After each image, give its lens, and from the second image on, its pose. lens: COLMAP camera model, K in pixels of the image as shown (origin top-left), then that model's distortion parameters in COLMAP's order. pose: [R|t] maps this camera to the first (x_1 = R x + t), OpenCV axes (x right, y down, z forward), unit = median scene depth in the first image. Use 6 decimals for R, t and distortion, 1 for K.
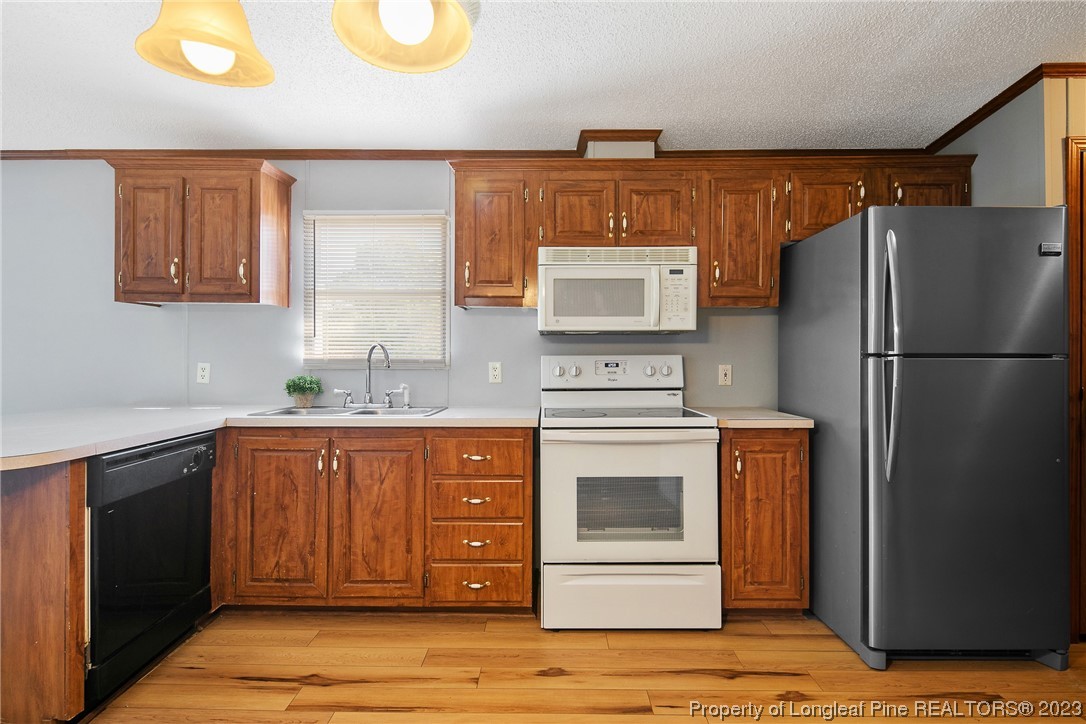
lens RADIAL K [[524.7, 0, 544.6], [0, 524.7, 354.7], [0, 0, 1]] dist [0.000097, -0.000162]
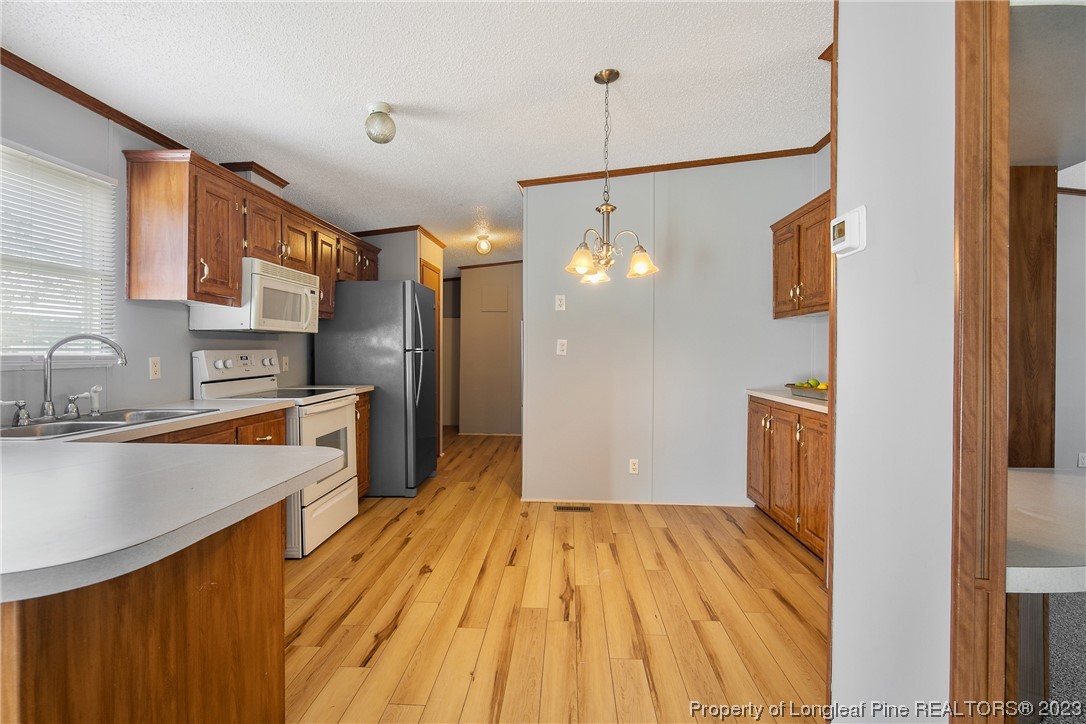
lens RADIAL K [[524.7, 0, 541.5], [0, 524.7, 357.7], [0, 0, 1]] dist [0.000097, -0.000162]
pose [[0.039966, -0.015916, 0.999074, -1.256351], [-0.004732, 0.999859, 0.016117, -0.004596], [-0.999190, -0.005372, 0.039886, 0.340071]]
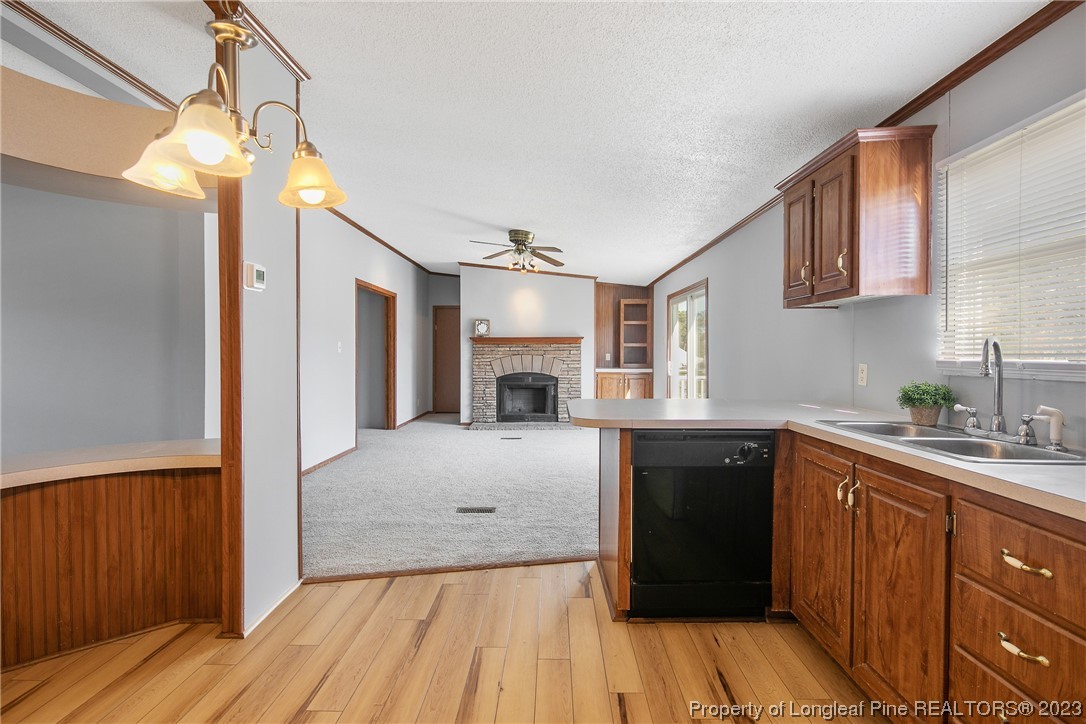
lens RADIAL K [[524.7, 0, 547.4], [0, 524.7, 356.1], [0, 0, 1]] dist [0.000097, -0.000162]
pose [[-0.003593, 0.001050, -0.999993, 0.364065], [-0.001548, 0.999998, 0.001056, 0.001352], [0.999992, 0.001551, -0.003591, 0.553573]]
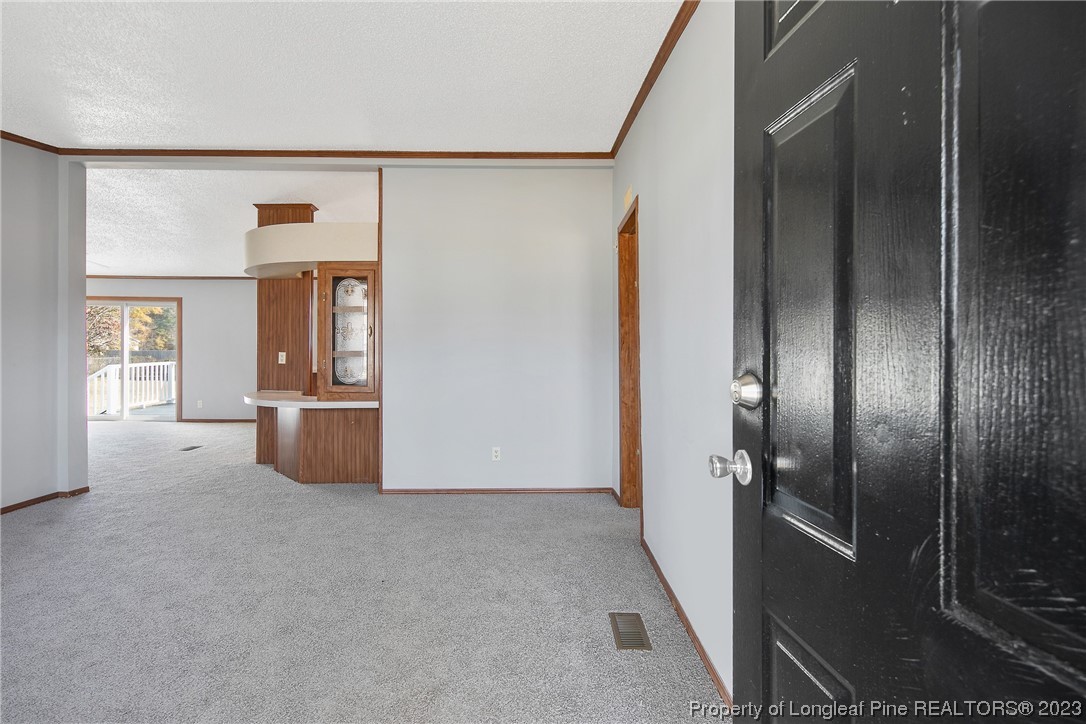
lens RADIAL K [[524.7, 0, 553.8], [0, 524.7, 348.4], [0, 0, 1]] dist [0.000097, -0.000162]
pose [[0.999184, -0.002902, 0.040276, 0.389069], [0.002839, 0.999995, 0.001620, -0.002282], [-0.040281, -0.001504, 0.999187, -2.381323]]
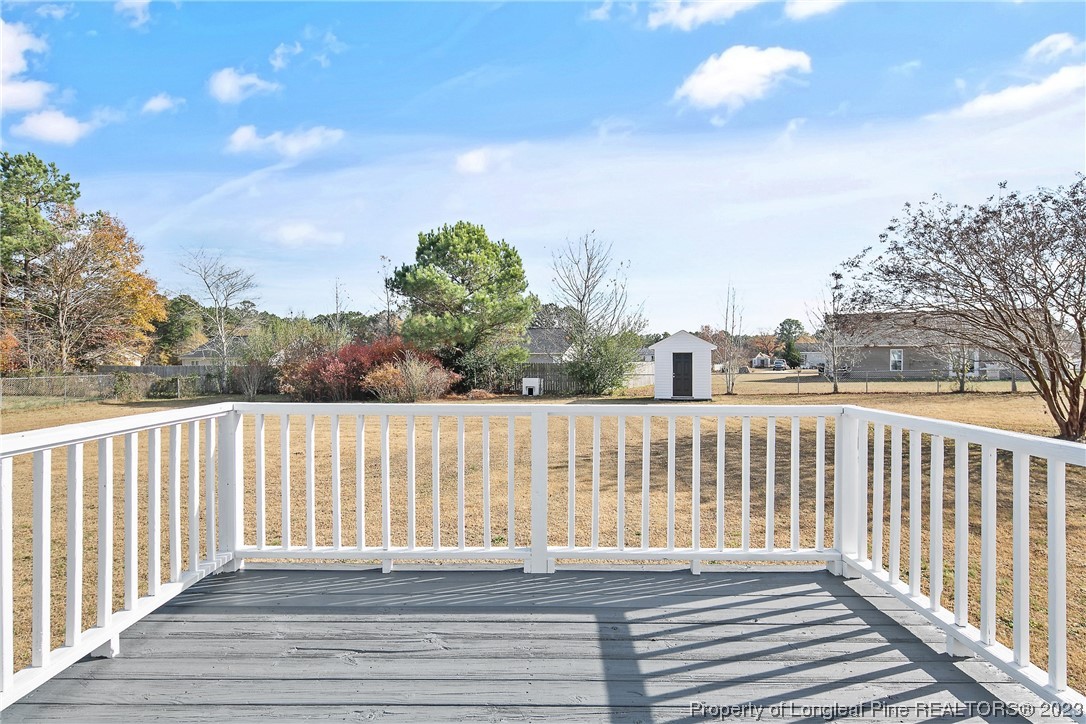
lens RADIAL K [[524.7, 0, 541.9], [0, 524.7, 358.5], [0, 0, 1]] dist [0.000097, -0.000162]
pose [[0.999748, -0.005988, 0.021650, -2.274110], [0.006136, 0.999958, -0.006768, 0.027358], [-0.021608, 0.006899, 0.999743, 1.405815]]
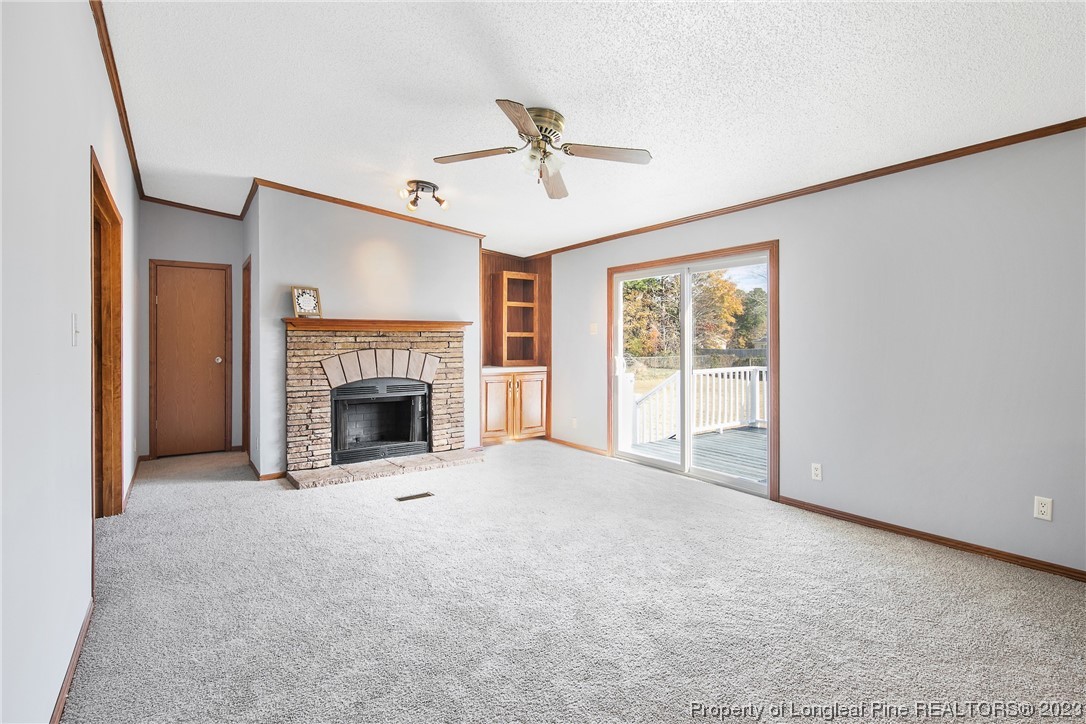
lens RADIAL K [[524.7, 0, 547.4], [0, 524.7, 348.5], [0, 0, 1]] dist [0.000097, -0.000162]
pose [[0.574240, -0.003091, -0.818681, -1.030489], [0.005819, 0.999983, 0.000306, -0.002800], [0.818666, -0.004940, 0.574248, -0.307052]]
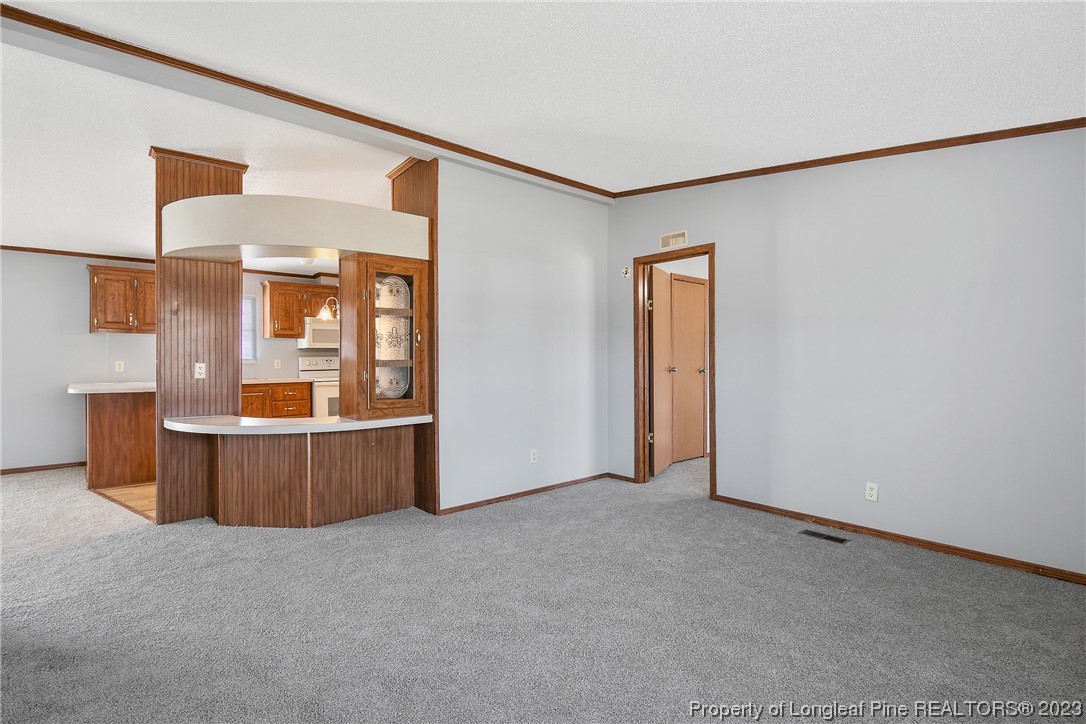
lens RADIAL K [[524.7, 0, 544.9], [0, 524.7, 363.8], [0, 0, 1]] dist [0.000097, -0.000162]
pose [[0.731929, -0.013307, 0.681251, -1.040936], [0.002829, 0.999860, 0.016490, -0.005589], [-0.681375, -0.010142, 0.731864, -1.981682]]
